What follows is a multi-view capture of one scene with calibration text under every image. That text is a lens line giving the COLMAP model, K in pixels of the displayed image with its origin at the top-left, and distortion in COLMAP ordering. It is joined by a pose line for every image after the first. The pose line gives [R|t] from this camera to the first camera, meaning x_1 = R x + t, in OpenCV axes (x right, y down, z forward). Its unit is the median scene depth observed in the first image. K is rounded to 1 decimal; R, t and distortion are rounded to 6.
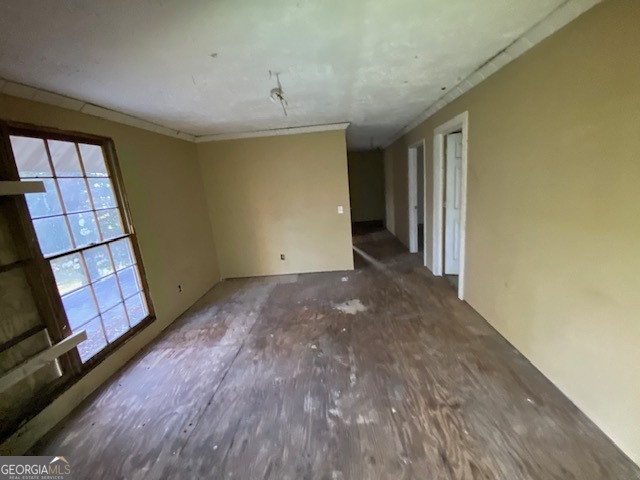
lens RADIAL K [[258.6, 0, 320.0], [0, 258.6, 240.0], [0, 0, 1]] dist [0.022965, -0.020146]
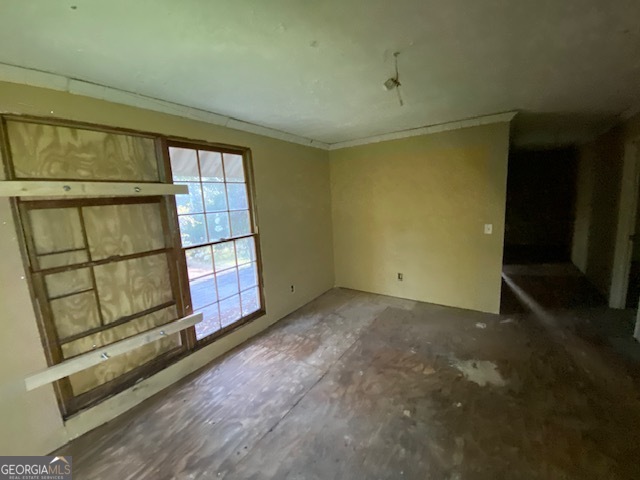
lens RADIAL K [[258.6, 0, 320.0], [0, 258.6, 240.0], [0, 0, 1]] dist [0.022965, -0.020146]
pose [[0.856254, 0.131133, -0.499632, 0.071150], [-0.141855, 0.989747, 0.016661, -0.058402], [0.496695, 0.056609, 0.866077, 0.193765]]
